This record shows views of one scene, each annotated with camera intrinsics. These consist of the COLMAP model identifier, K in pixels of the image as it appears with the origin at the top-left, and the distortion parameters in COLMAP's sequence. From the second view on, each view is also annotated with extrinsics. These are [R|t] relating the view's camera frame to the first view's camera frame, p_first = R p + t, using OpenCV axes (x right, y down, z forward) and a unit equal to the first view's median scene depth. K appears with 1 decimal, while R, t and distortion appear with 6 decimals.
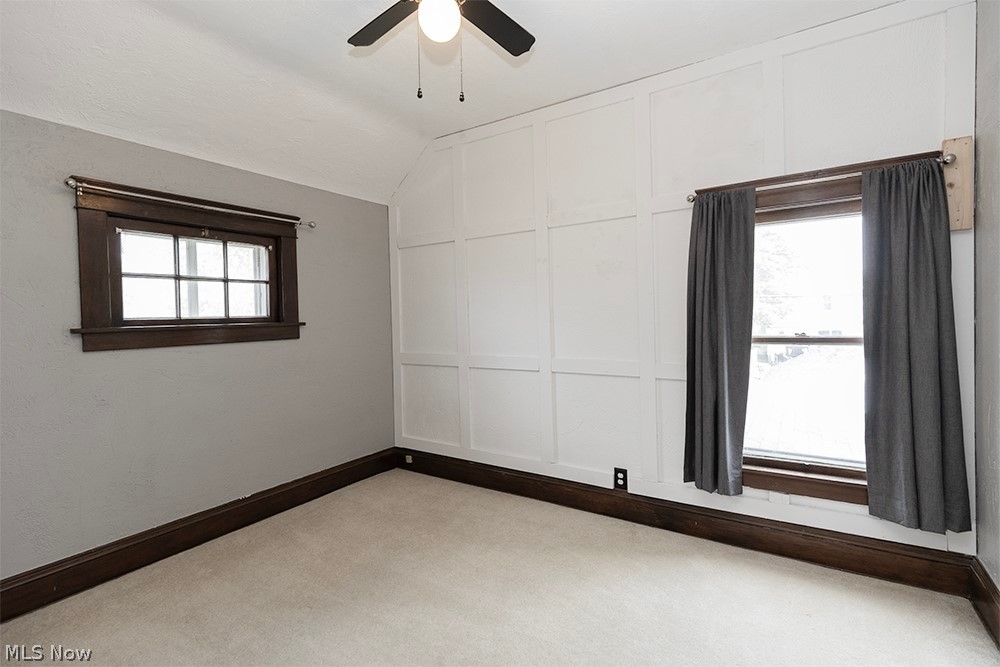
lens RADIAL K [[466.1, 0, 508.0], [0, 466.1, 331.7], [0, 0, 1]] dist [0.006324, -0.000525]
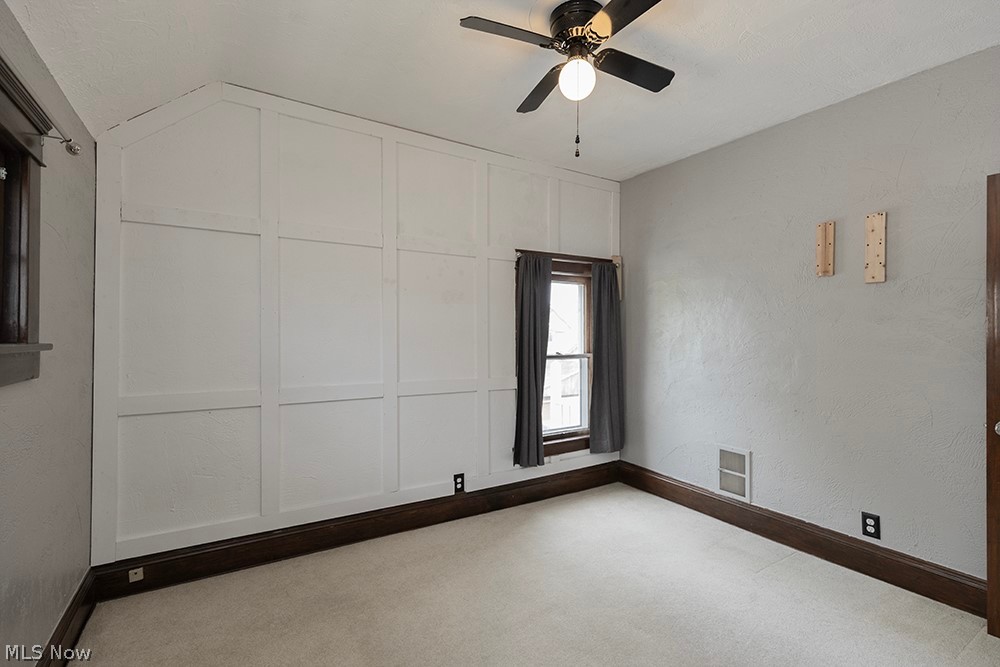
lens RADIAL K [[458.5, 0, 503.7], [0, 458.5, 334.1], [0, 0, 1]] dist [0.004435, -0.000077]
pose [[0.423649, 0.025783, 0.905459, -0.820553], [0.022829, 0.998973, -0.039127, -0.001062], [-0.905539, 0.037247, 0.422626, 0.464707]]
